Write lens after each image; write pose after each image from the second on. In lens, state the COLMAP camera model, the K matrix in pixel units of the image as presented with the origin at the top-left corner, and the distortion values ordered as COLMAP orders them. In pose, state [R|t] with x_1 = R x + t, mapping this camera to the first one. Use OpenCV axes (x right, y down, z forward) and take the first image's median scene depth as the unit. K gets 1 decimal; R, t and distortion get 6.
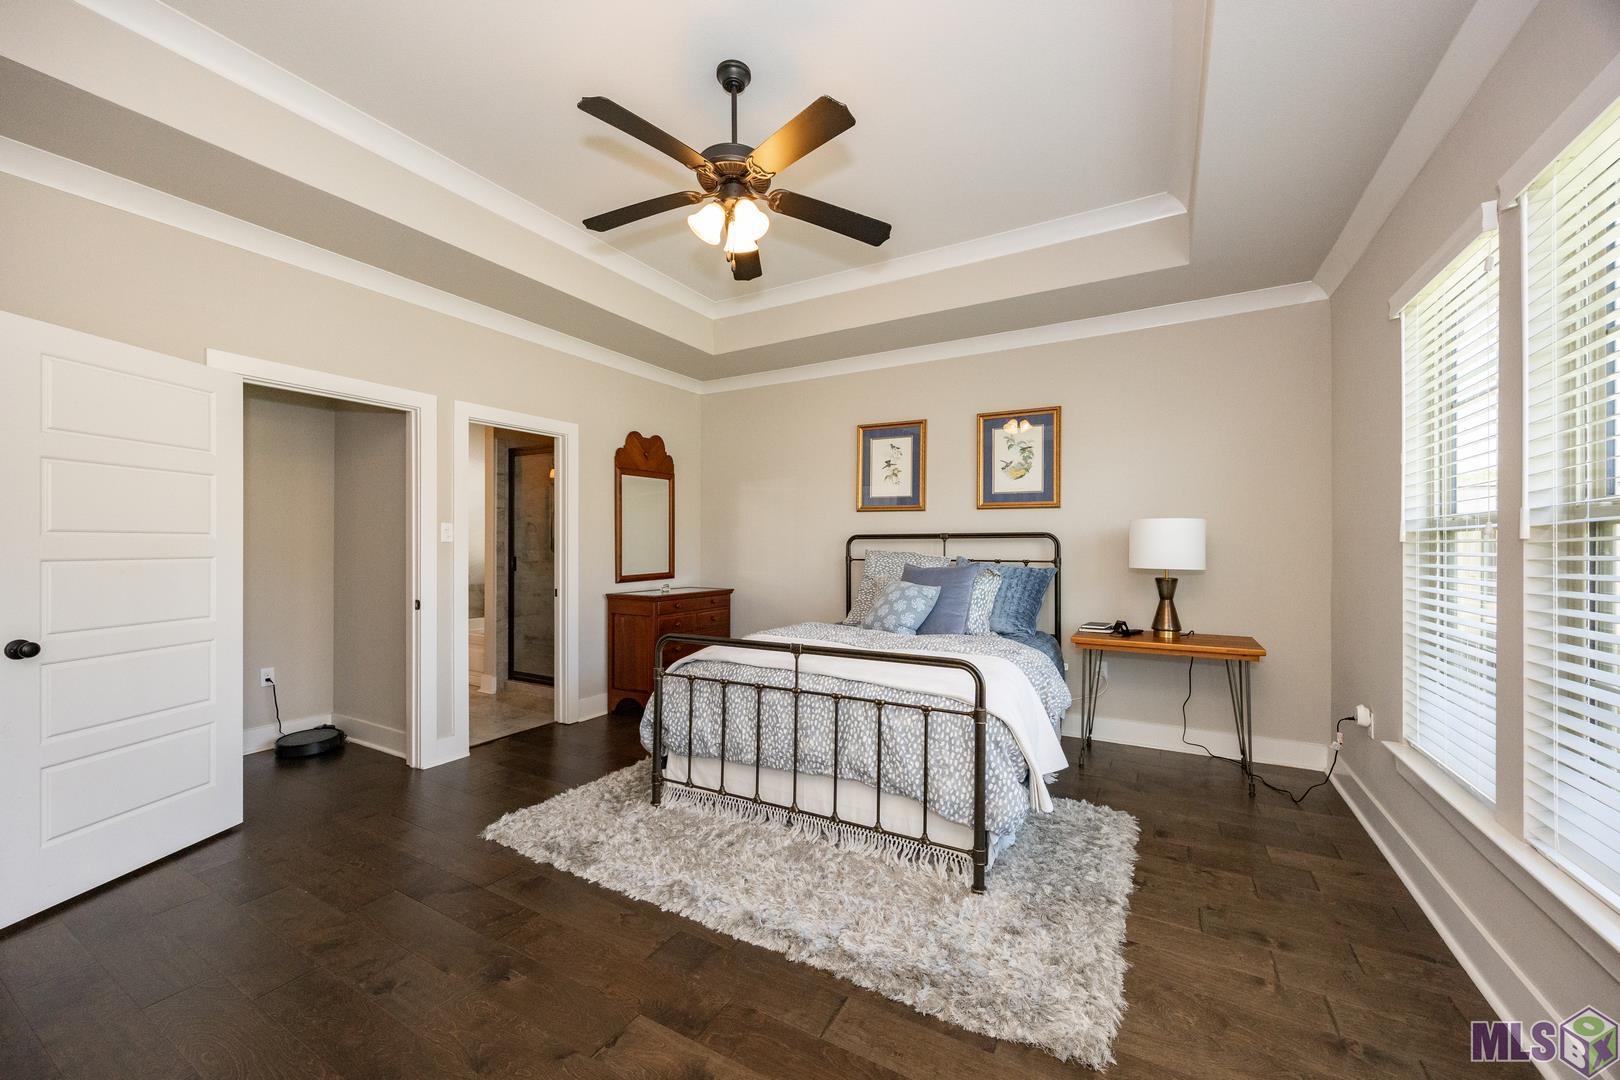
lens RADIAL K [[629.4, 0, 816.1], [0, 629.4, 537.4], [0, 0, 1]] dist [-0.006490, -0.000045]
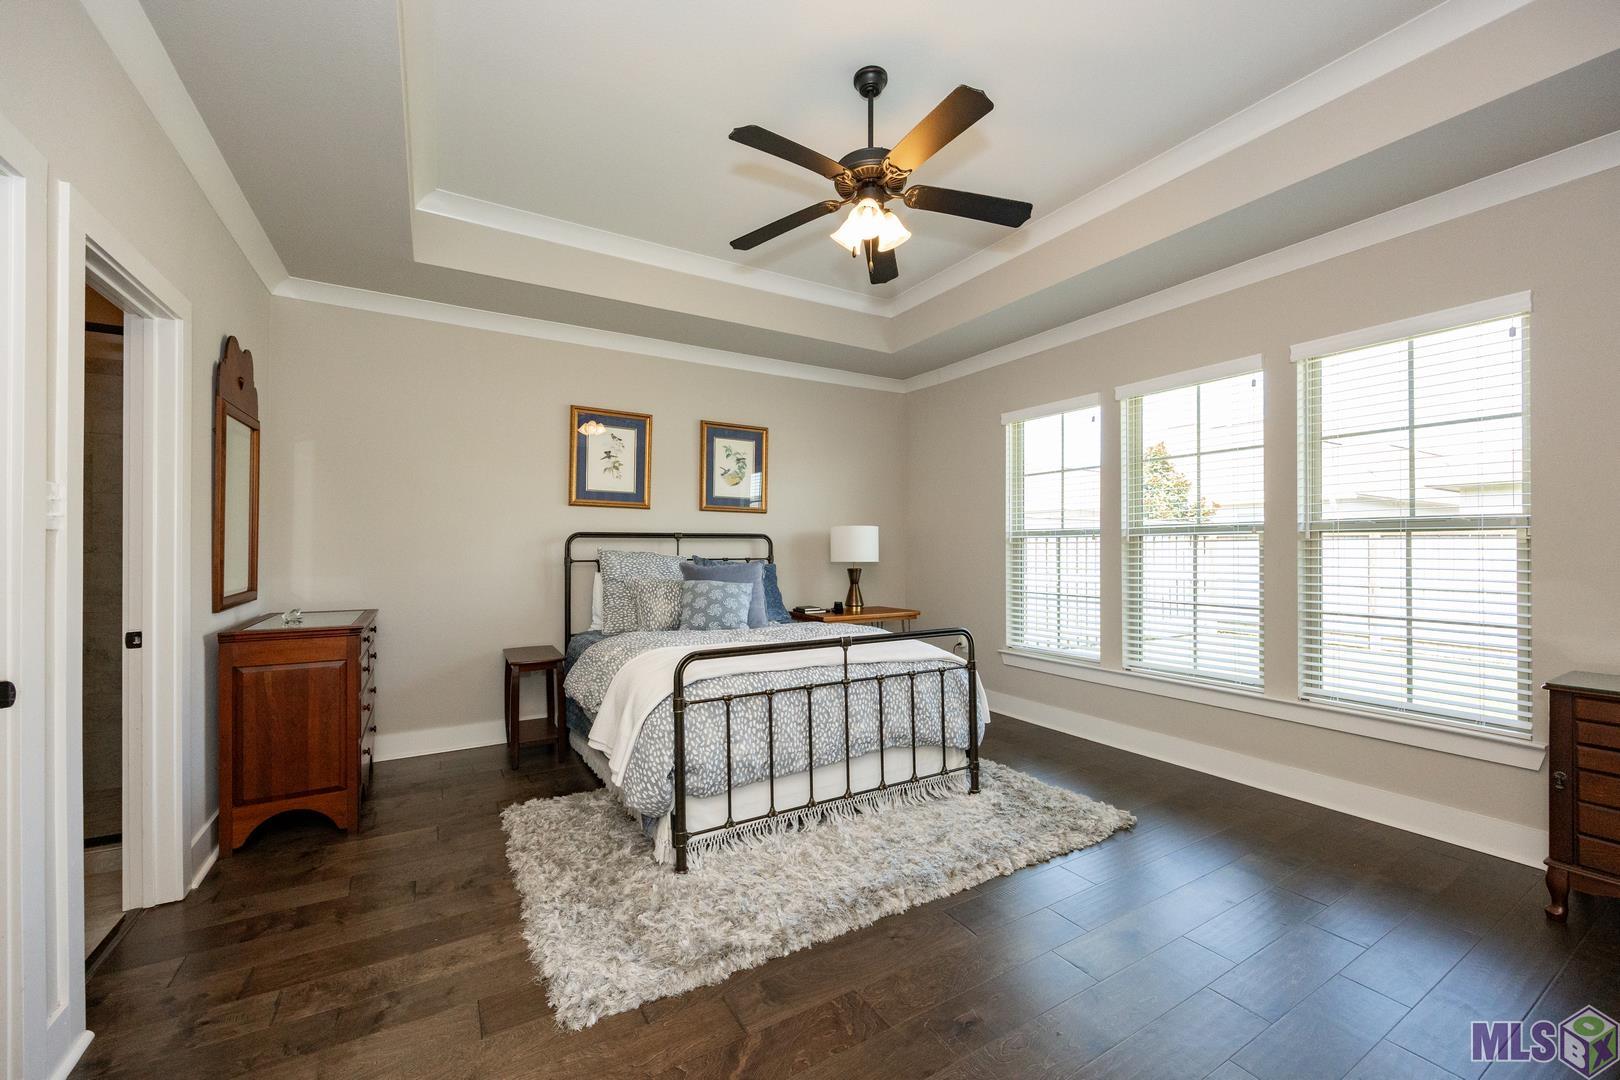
lens RADIAL K [[629.4, 0, 811.2], [0, 629.4, 547.4], [0, 0, 1]] dist [-0.006490, -0.000045]
pose [[0.492951, 0.001041, 0.870056, -0.692237], [-0.013084, 0.999895, 0.006217, 0.009805], [-0.869959, -0.014448, 0.492913, 0.382366]]
